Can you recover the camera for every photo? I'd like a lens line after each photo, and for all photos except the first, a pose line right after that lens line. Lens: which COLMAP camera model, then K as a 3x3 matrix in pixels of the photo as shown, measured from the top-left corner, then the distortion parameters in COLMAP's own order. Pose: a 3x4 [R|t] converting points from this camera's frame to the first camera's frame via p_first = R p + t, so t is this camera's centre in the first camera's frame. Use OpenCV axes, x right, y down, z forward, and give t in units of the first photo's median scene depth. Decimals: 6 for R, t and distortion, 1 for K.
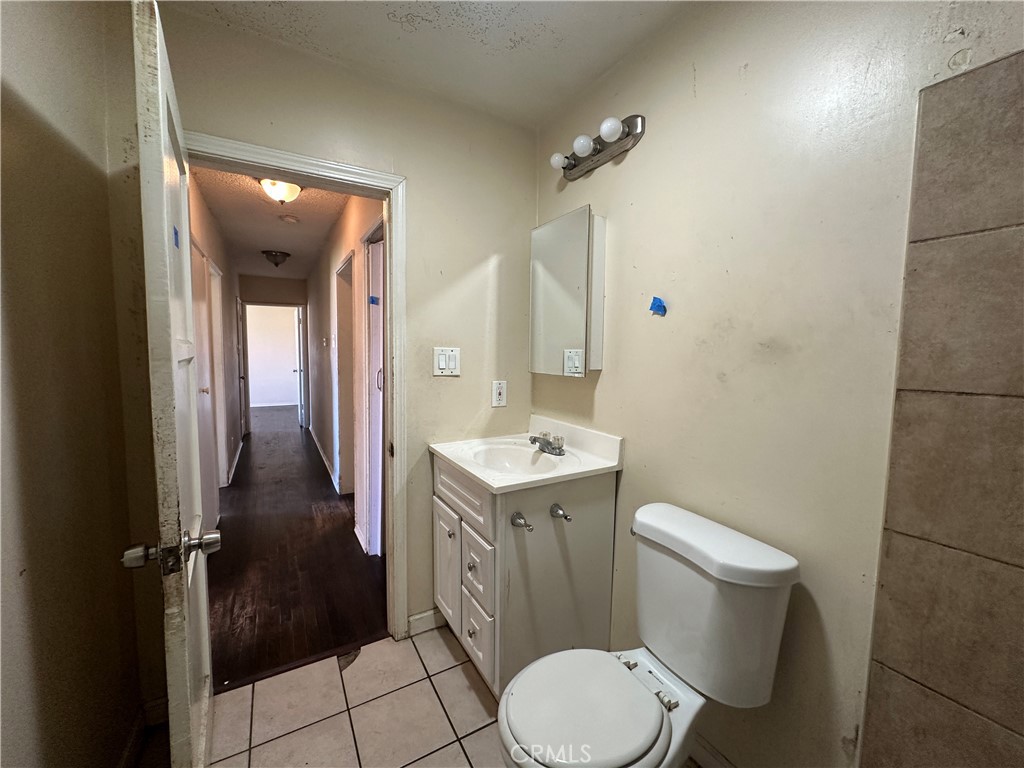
lens RADIAL K [[406.7, 0, 510.9], [0, 406.7, 384.9], [0, 0, 1]] dist [-0.004088, 0.000641]
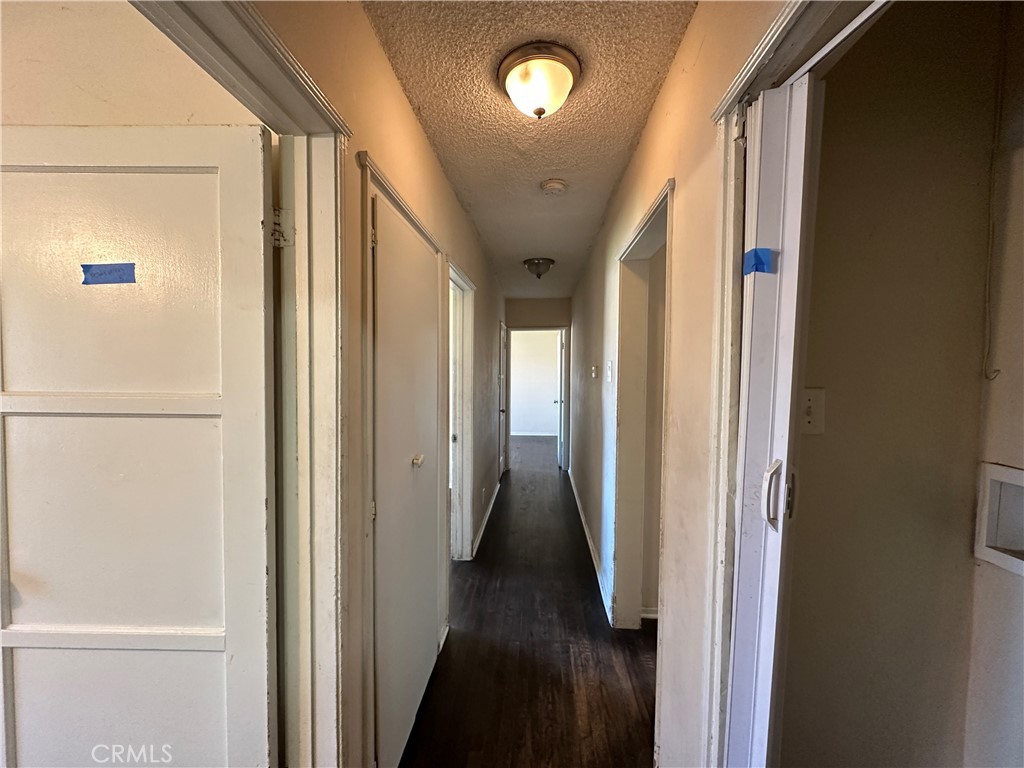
lens RADIAL K [[406.7, 0, 510.9], [0, 406.7, 384.9], [0, 0, 1]] dist [-0.004088, 0.000641]
pose [[0.824510, 0.007487, -0.565798, -0.194754], [-0.039781, 0.998205, -0.044762, -0.049950], [0.564447, 0.059415, 0.823328, 0.374225]]
